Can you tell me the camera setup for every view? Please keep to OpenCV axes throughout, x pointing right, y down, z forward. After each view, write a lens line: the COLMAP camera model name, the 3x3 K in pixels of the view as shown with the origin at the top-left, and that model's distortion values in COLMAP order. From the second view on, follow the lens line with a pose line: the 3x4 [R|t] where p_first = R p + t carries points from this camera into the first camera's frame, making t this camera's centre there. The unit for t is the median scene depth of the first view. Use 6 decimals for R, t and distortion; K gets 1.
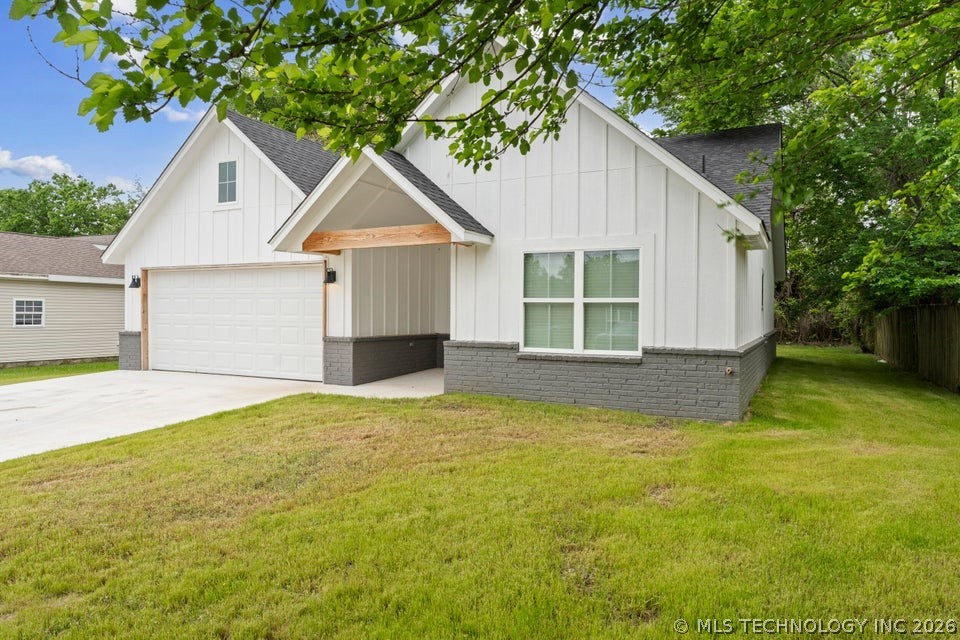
lens RADIAL K [[638.2, 0, 477.9], [0, 638.2, 316.9], [0, 0, 1]] dist [-0.006758, 0.001496]
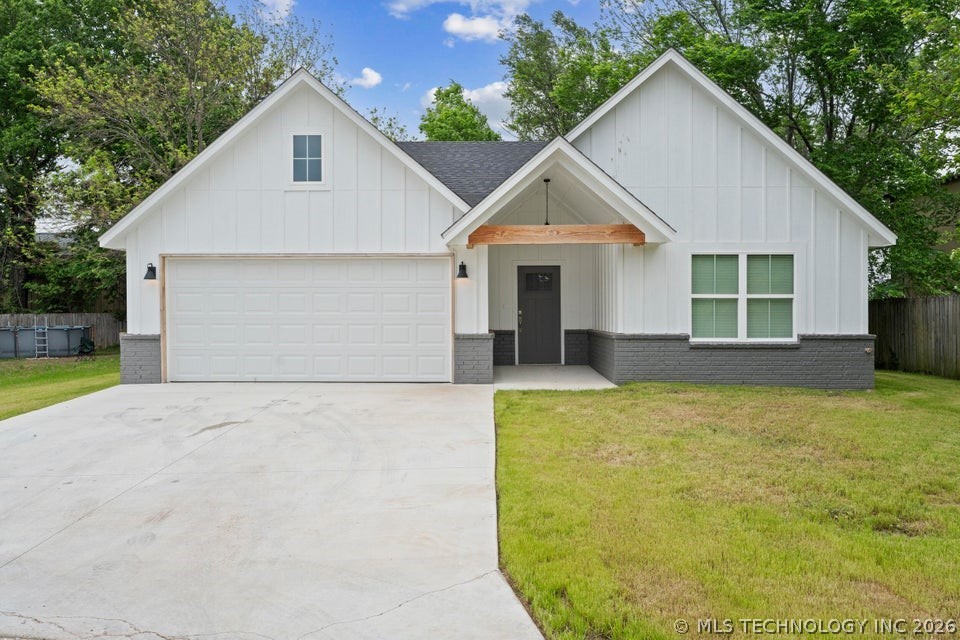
lens RADIAL K [[757.2, 0, 472.8], [0, 757.2, 317.1], [0, 0, 1]] dist [-0.006933, 0.008452]
pose [[0.897591, -0.011871, 0.440670, -0.729692], [0.009851, 0.999928, 0.006870, -0.001588], [-0.440720, -0.001825, 0.897643, -0.020950]]
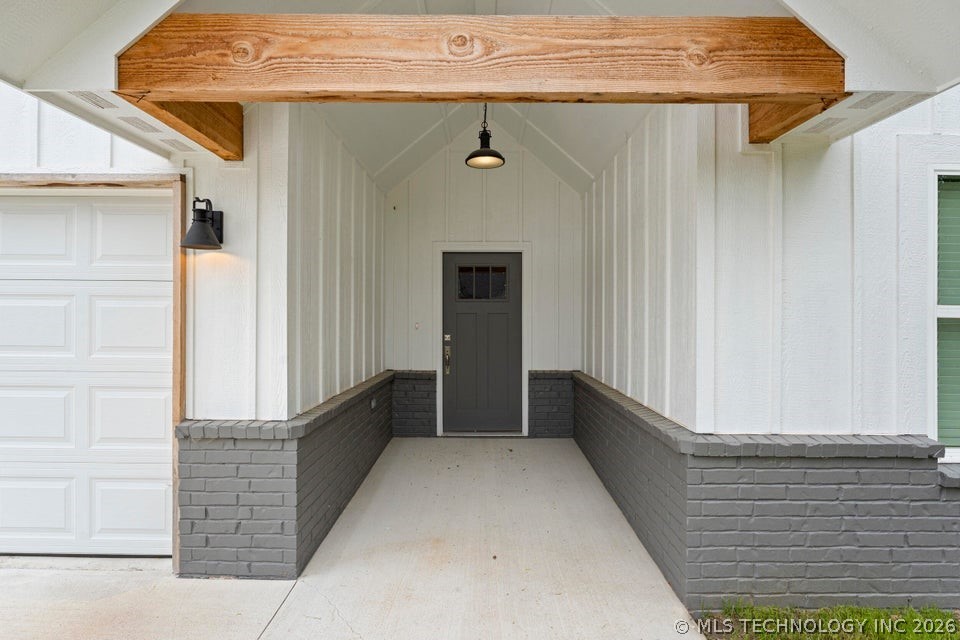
lens RADIAL K [[508.9, 0, 480.5], [0, 508.9, 319.9], [0, 0, 1]] dist [-0.002317, -0.000012]
pose [[0.893463, -0.002168, 0.449133, -0.227594], [0.001827, 0.999998, 0.001193, -0.018891], [-0.449134, -0.000245, 0.893464, 0.735445]]
